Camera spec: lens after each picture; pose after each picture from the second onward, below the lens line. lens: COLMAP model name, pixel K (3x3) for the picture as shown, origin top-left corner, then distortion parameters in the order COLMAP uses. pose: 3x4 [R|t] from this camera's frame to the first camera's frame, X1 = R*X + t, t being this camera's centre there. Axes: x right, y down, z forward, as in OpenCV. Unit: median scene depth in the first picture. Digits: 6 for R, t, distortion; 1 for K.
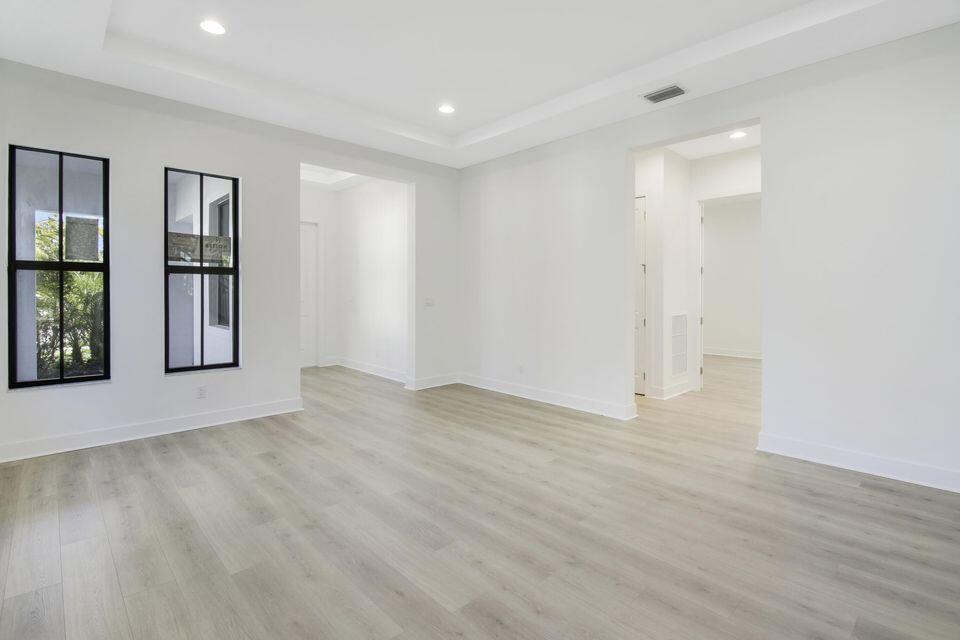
lens RADIAL K [[459.3, 0, 483.3], [0, 459.3, 293.4], [0, 0, 1]] dist [-0.002348, -0.000236]
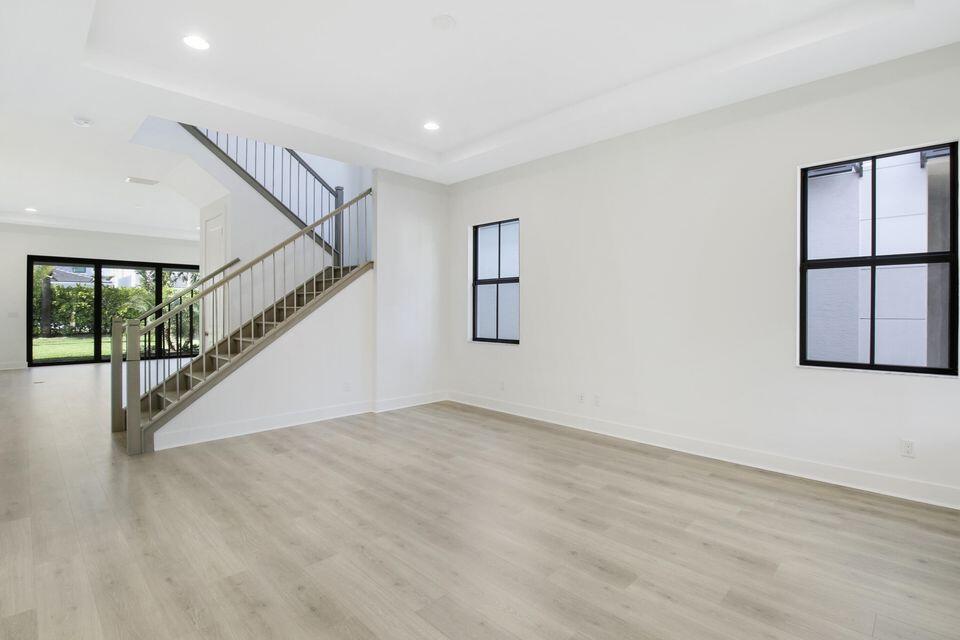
lens RADIAL K [[454.8, 0, 482.0], [0, 454.8, 309.5], [0, 0, 1]] dist [-0.002627, -0.000039]
pose [[-0.999713, -0.004510, -0.023516, -0.075968], [-0.004637, 0.999975, 0.005357, -0.006160], [0.023491, 0.005464, -0.999709, 1.943249]]
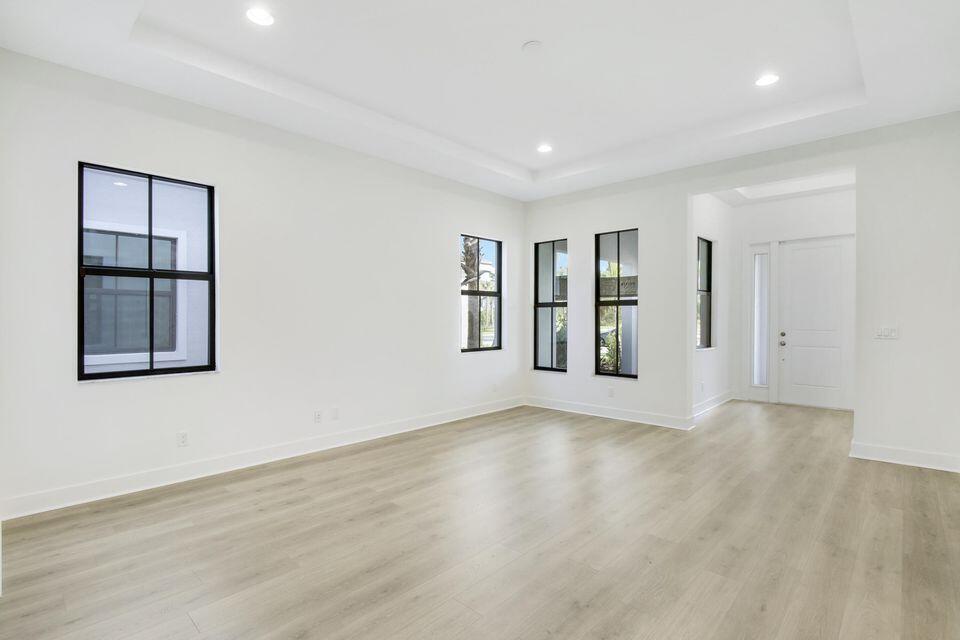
lens RADIAL K [[463.2, 0, 480.0], [0, 463.2, 320.0], [0, 0, 1]] dist [0.003212, 0.000533]
pose [[0.053793, -0.000590, -0.998552, 1.055178], [-0.004372, 0.999990, -0.000826, 0.004170], [0.998543, 0.004410, 0.053790, 0.768484]]
